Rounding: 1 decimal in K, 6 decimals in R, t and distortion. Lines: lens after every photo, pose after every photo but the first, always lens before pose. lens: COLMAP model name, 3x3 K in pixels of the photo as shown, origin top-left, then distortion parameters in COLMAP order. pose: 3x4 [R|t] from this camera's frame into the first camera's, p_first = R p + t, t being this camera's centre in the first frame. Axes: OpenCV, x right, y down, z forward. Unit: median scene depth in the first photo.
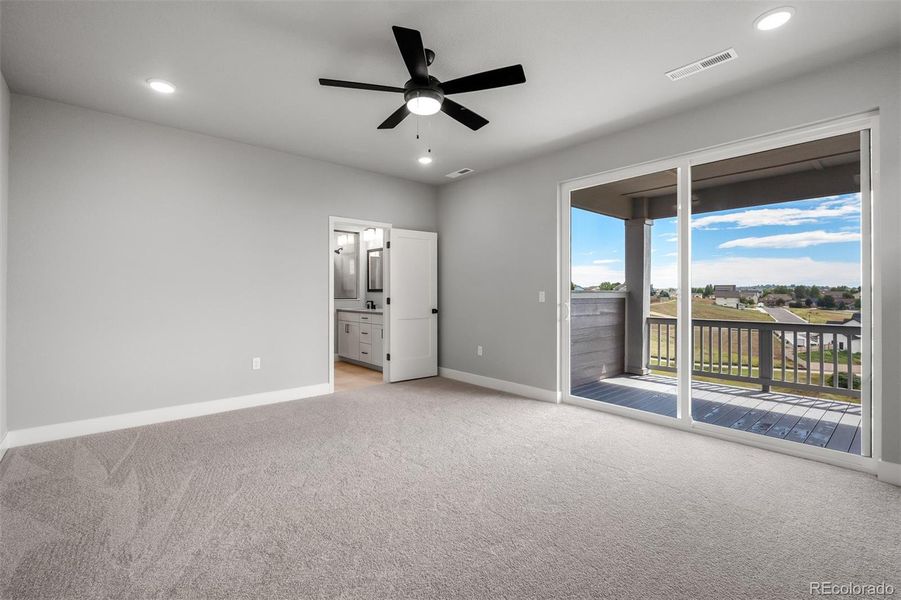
lens RADIAL K [[439.7, 0, 458.3], [0, 439.7, 298.7], [0, 0, 1]] dist [-0.000708, -0.001007]
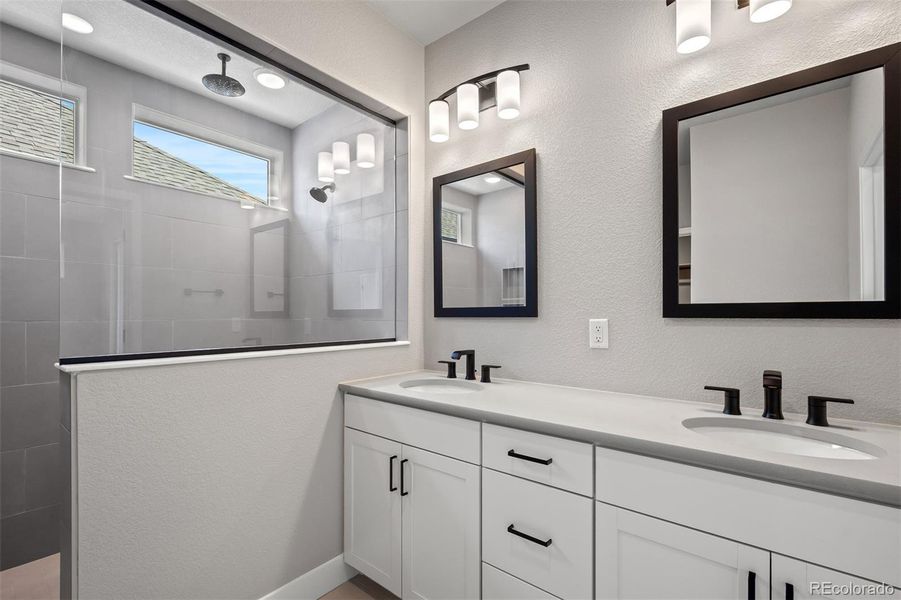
lens RADIAL K [[401.4, 0, 448.6], [0, 401.4, 303.6], [0, 0, 1]] dist [-0.005888, 0.000809]
pose [[0.987008, -0.013578, 0.160096, -0.241630], [0.015611, 0.999813, -0.011445, -0.021409], [-0.159910, 0.013796, 0.987035, 0.726596]]
